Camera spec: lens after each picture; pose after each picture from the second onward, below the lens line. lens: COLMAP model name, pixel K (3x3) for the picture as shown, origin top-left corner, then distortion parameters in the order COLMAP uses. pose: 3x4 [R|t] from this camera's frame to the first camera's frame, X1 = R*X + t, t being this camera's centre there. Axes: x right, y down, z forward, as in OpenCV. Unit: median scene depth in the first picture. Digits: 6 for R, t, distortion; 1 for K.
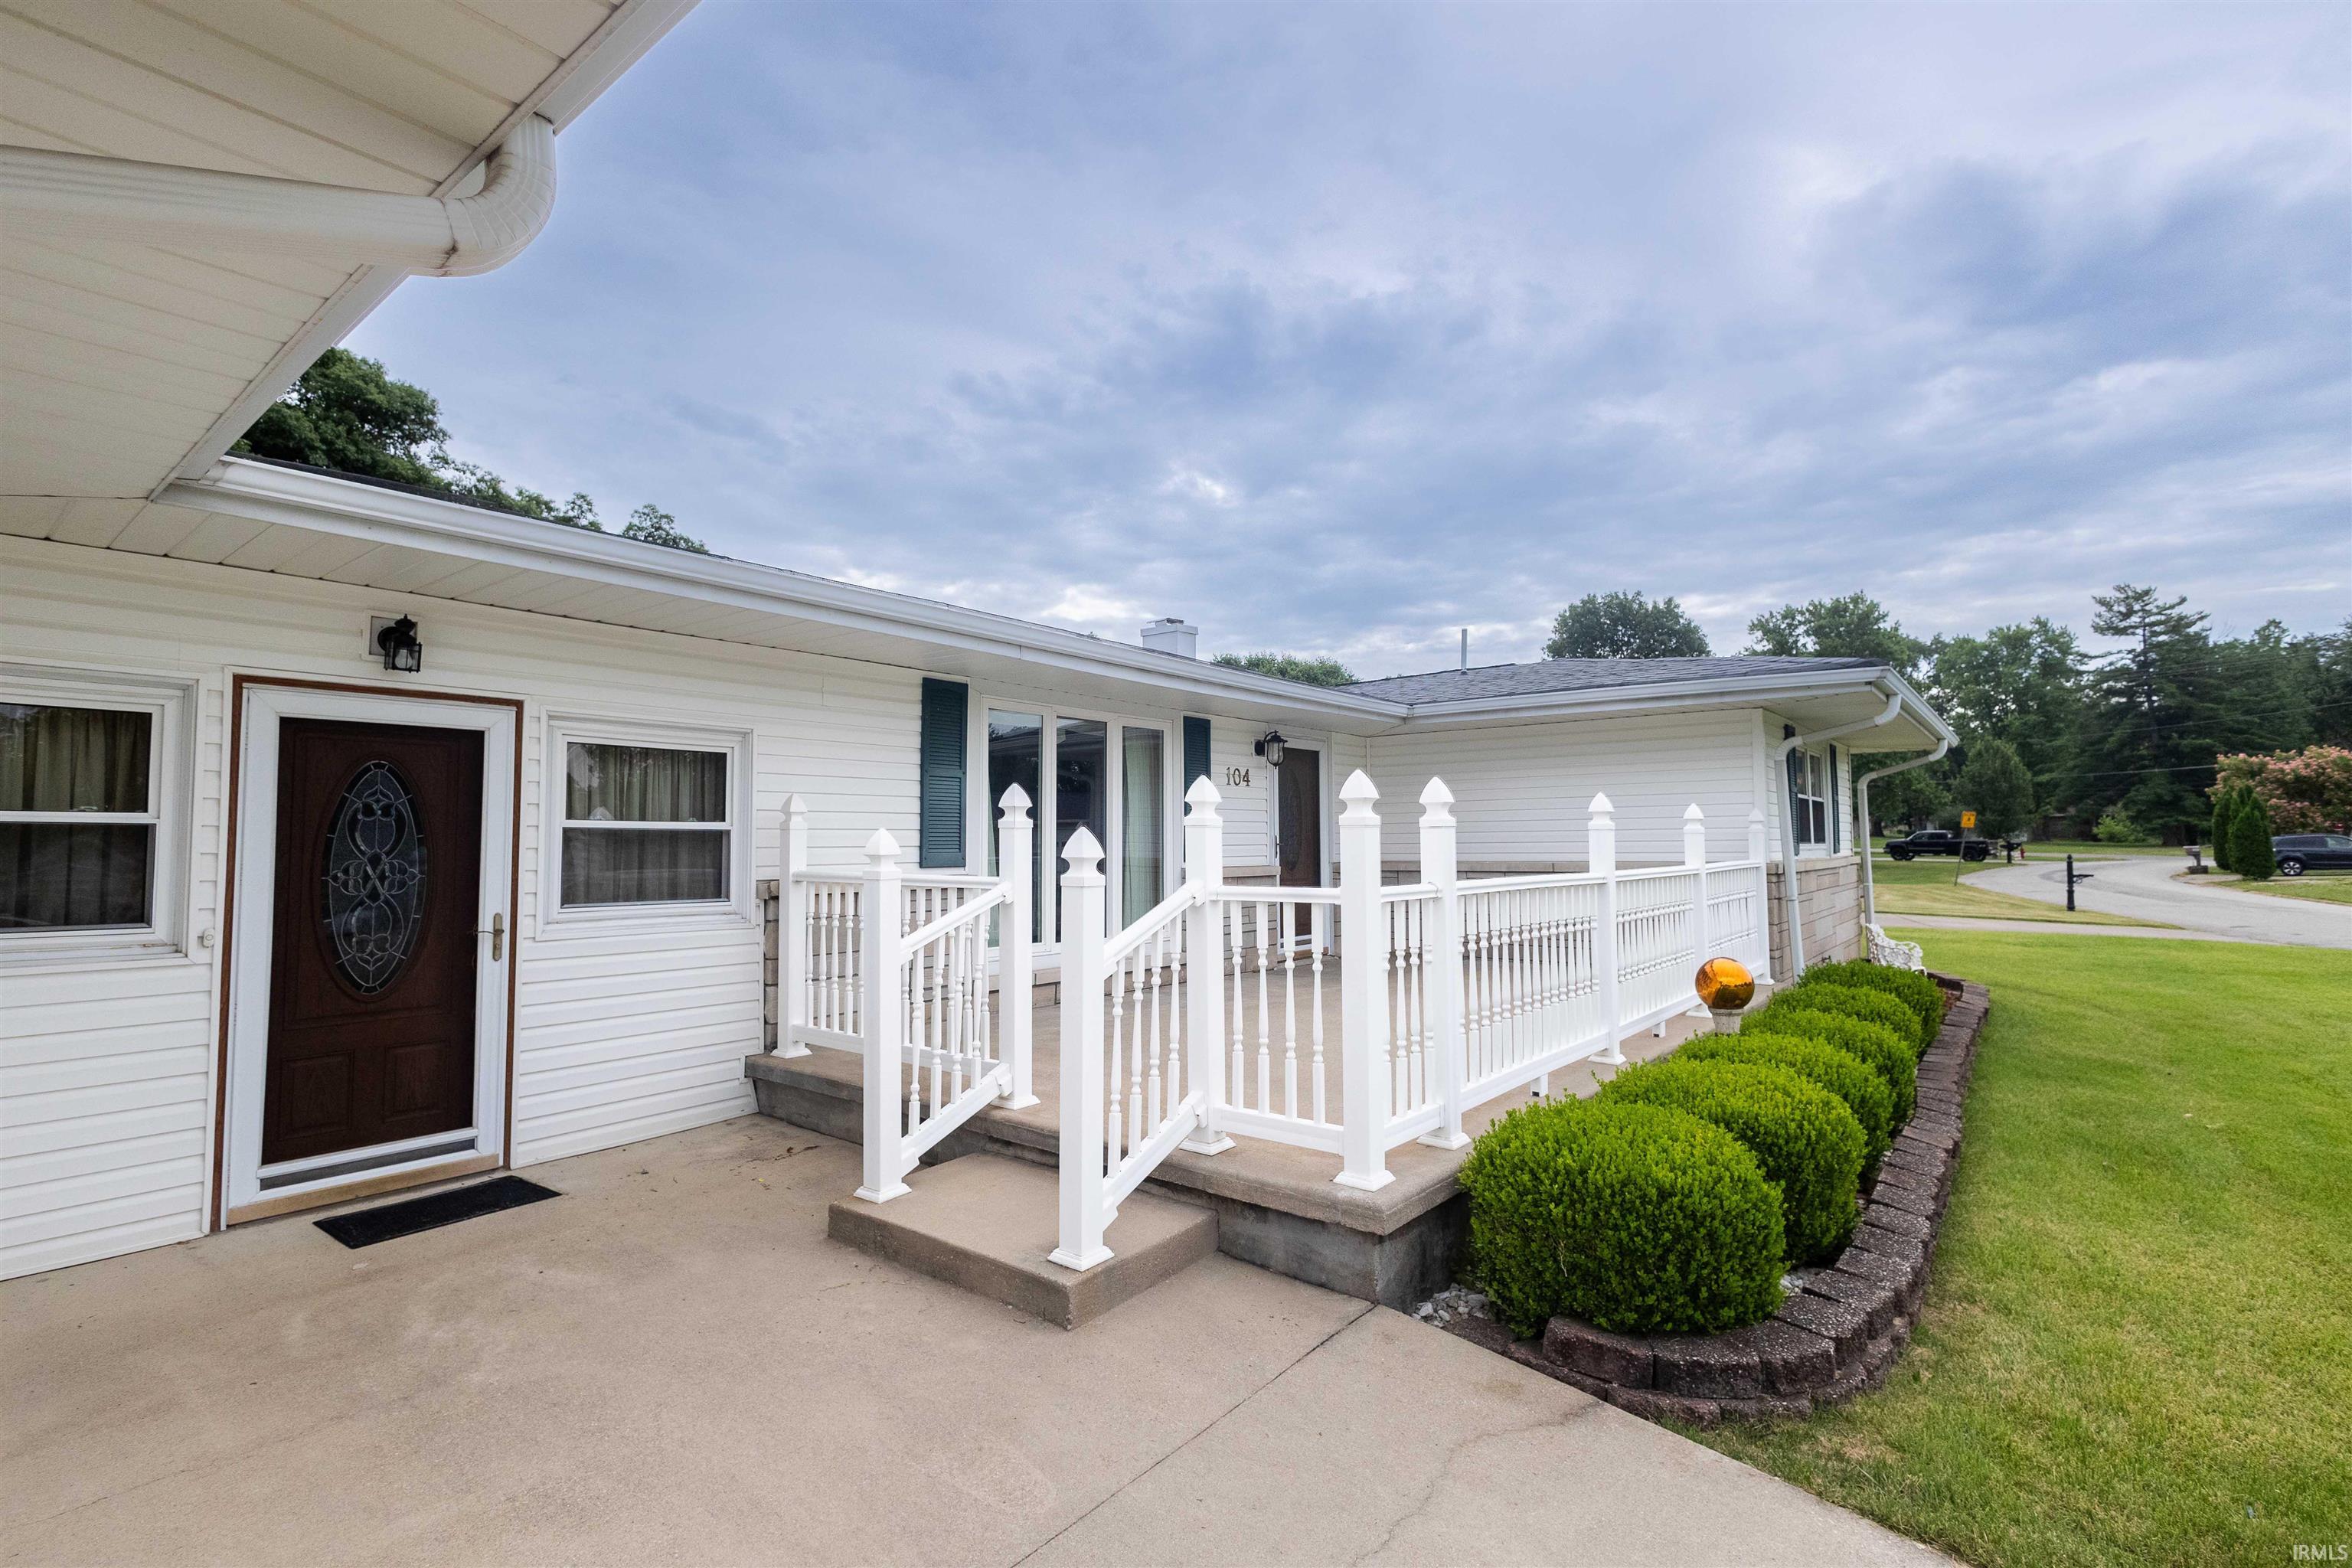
lens RADIAL K [[1087.3, 0, 1186.6], [0, 1087.3, 791.0], [0, 0, 1]] dist [0.000419, -0.000709]
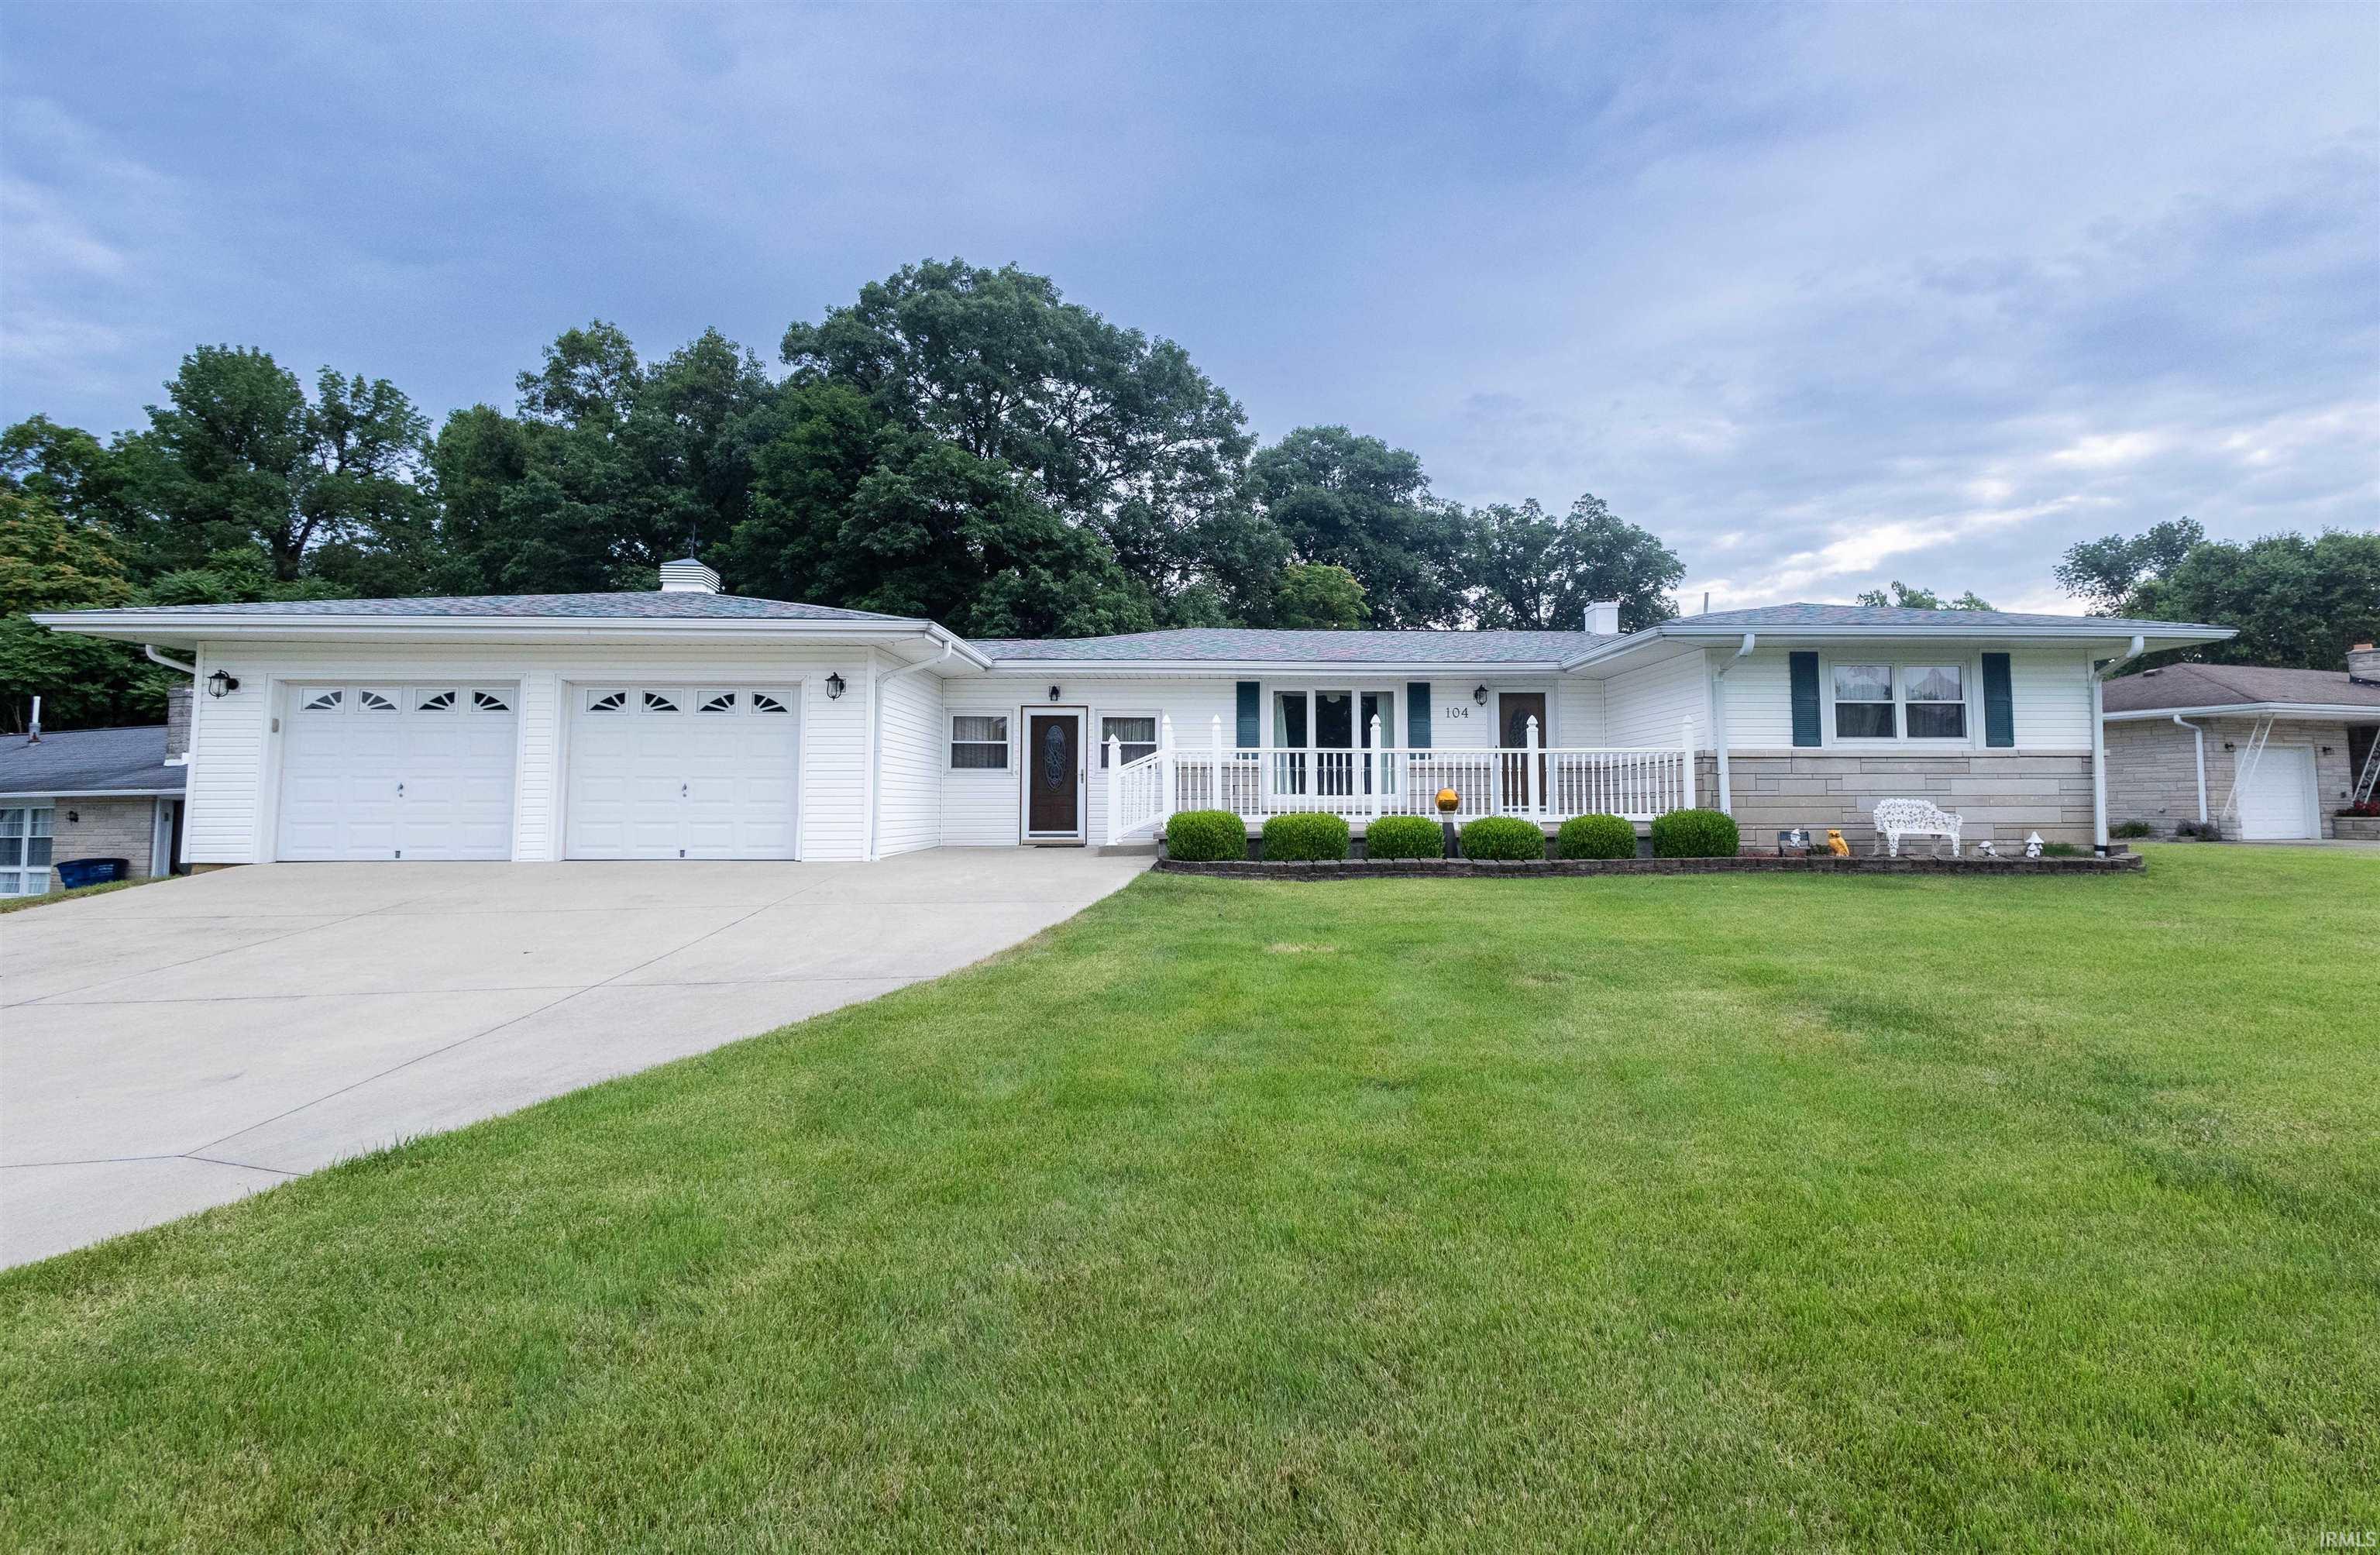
lens RADIAL K [[1163.9, 0, 1255.2], [0, 1163.9, 729.3], [0, 0, 1]] dist [-0.000515, 0.000125]
pose [[0.655509, -0.044218, -0.753892, 2.022797], [0.034767, 0.998993, -0.028365, 0.090598], [0.754387, -0.007617, 0.656386, -0.802322]]
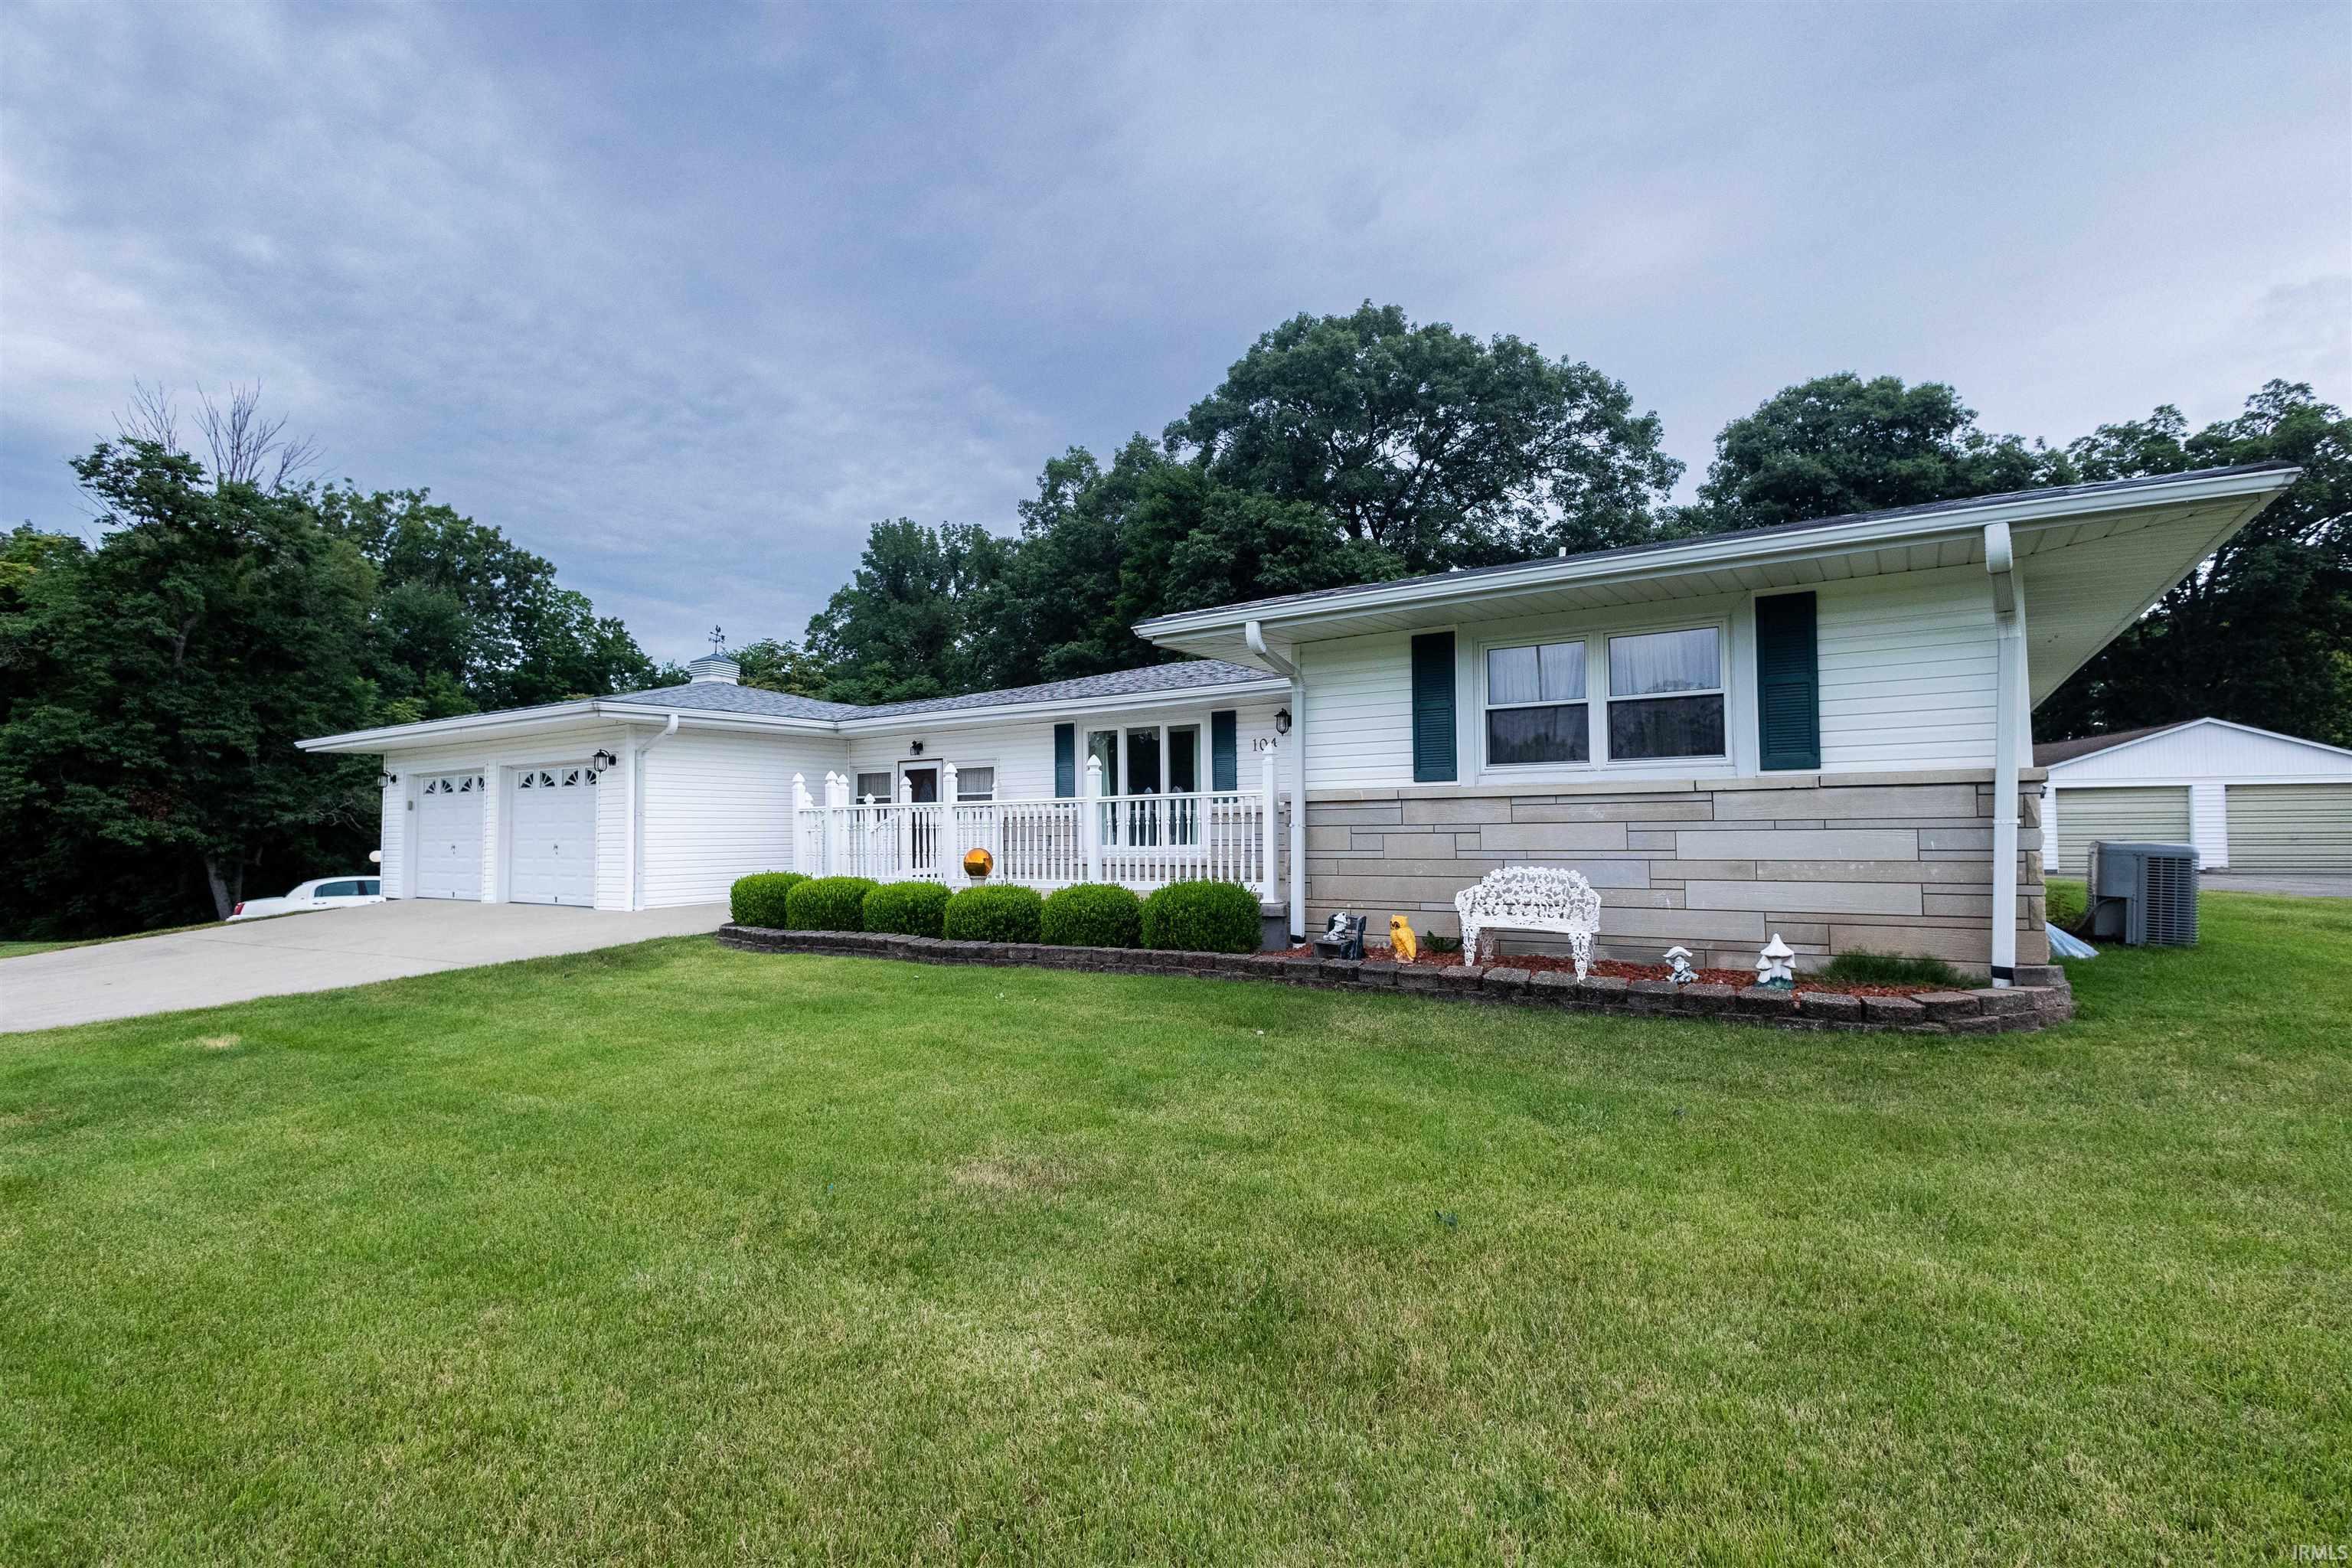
lens RADIAL K [[1087.3, 0, 1186.6], [0, 1087.3, 791.0], [0, 0, 1]] dist [0.000419, -0.000709]
pose [[0.081996, -0.031949, -0.996120, 2.366257], [0.059680, 0.997850, -0.027092, 0.129698], [0.994844, -0.057227, 0.083726, 1.229432]]
